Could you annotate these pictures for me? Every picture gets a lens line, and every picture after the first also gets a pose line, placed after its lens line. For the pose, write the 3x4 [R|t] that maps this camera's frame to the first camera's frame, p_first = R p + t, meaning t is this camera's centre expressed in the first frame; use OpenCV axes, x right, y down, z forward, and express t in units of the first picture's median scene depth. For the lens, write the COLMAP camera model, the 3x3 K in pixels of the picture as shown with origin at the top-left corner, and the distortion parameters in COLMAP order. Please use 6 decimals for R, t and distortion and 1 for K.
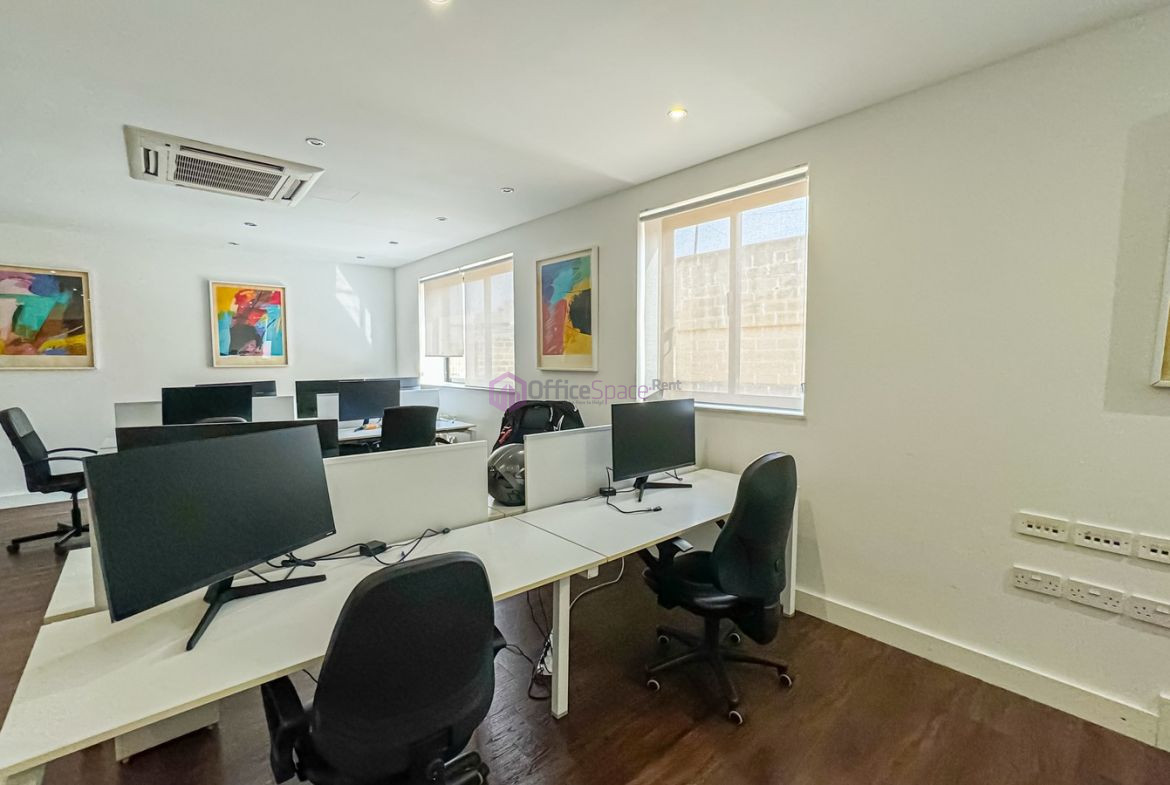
lens RADIAL K [[507.0, 0, 588.7], [0, 507.0, 393.1], [0, 0, 1]] dist [-0.002833, -0.000068]
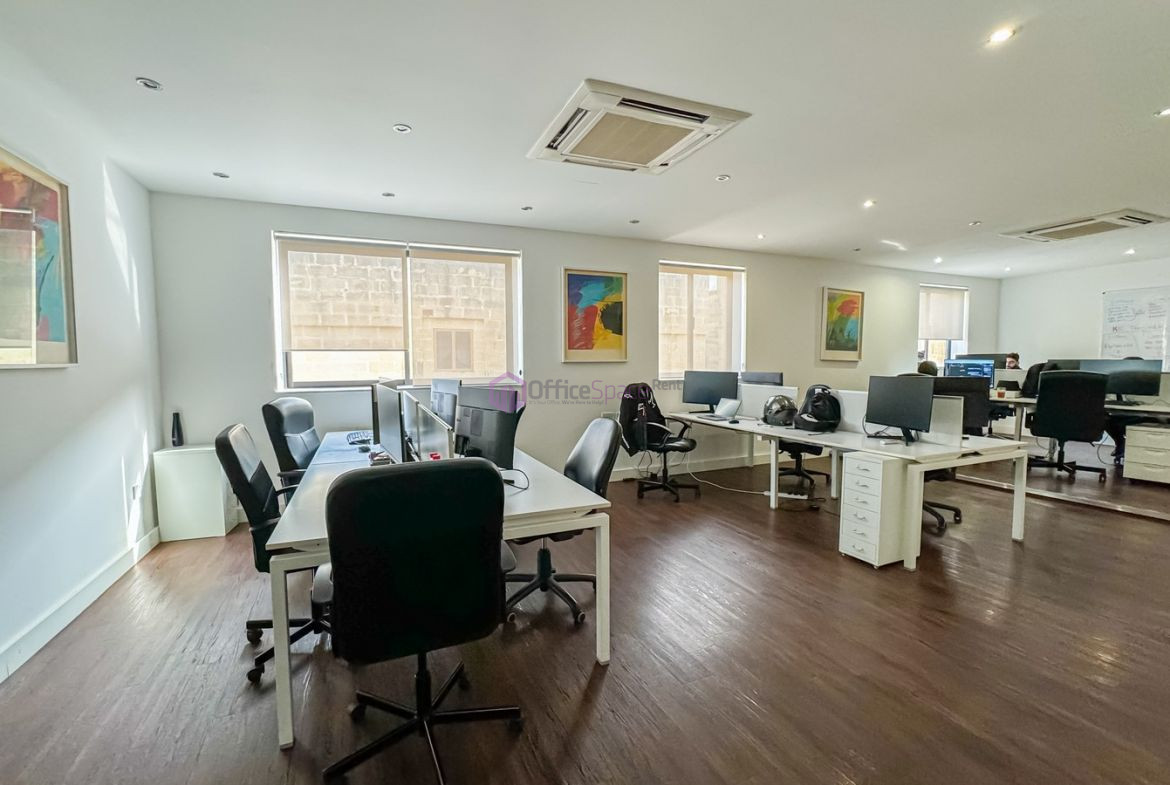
lens RADIAL K [[507.0, 0, 591.1], [0, 507.0, 393.5], [0, 0, 1]] dist [-0.002833, -0.000068]
pose [[0.283687, -0.072766, 0.956152, -1.229298], [0.080301, 0.995417, 0.051929, -0.030718], [-0.955549, 0.062049, 0.288230, 0.628637]]
